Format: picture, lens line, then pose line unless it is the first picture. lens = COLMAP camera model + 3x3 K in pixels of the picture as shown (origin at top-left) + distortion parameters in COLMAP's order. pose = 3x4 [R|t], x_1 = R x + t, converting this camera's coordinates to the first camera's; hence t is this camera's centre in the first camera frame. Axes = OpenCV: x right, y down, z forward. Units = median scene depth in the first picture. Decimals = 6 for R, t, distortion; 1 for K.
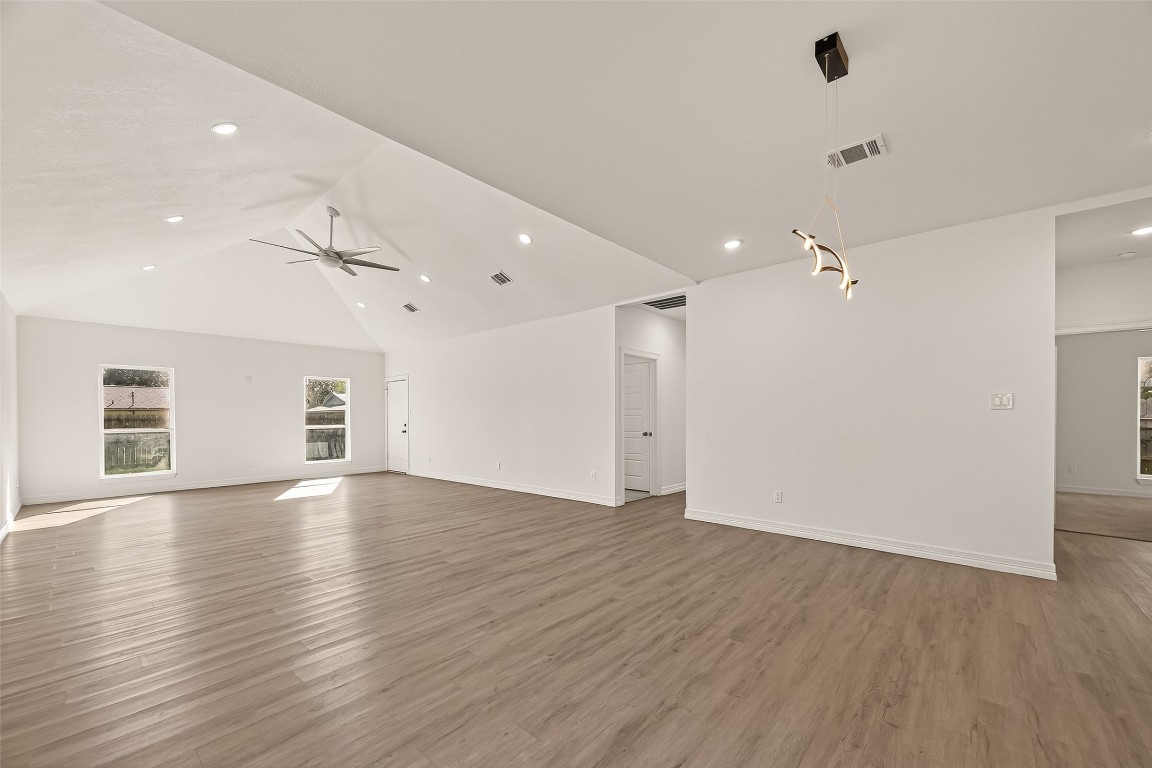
lens RADIAL K [[464.2, 0, 582.4], [0, 464.2, 415.6], [0, 0, 1]] dist [0.018498, 0.000094]
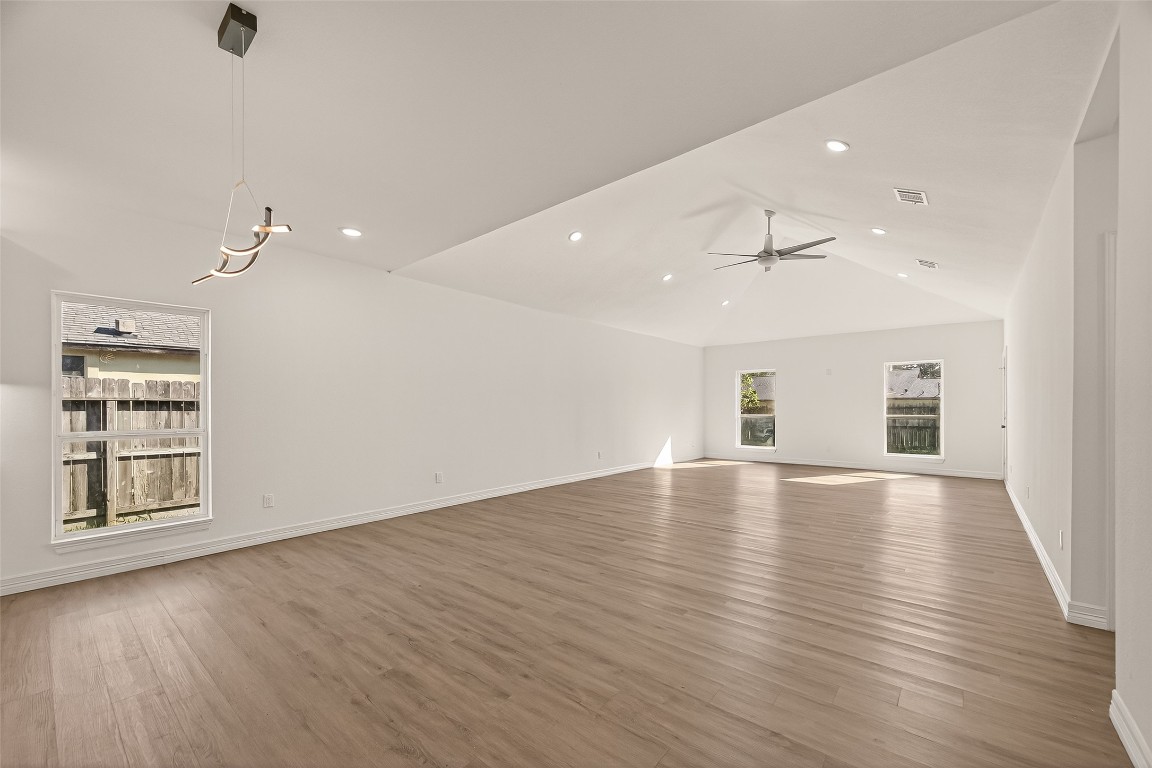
lens RADIAL K [[454.0, 0, 581.9], [0, 454.0, 404.0], [0, 0, 1]] dist [0.000880, -0.000011]
pose [[0.022777, -0.003352, -0.999735, 0.454329], [0.004803, 0.999983, -0.003243, -0.001701], [0.999729, -0.004728, 0.022793, 0.521566]]
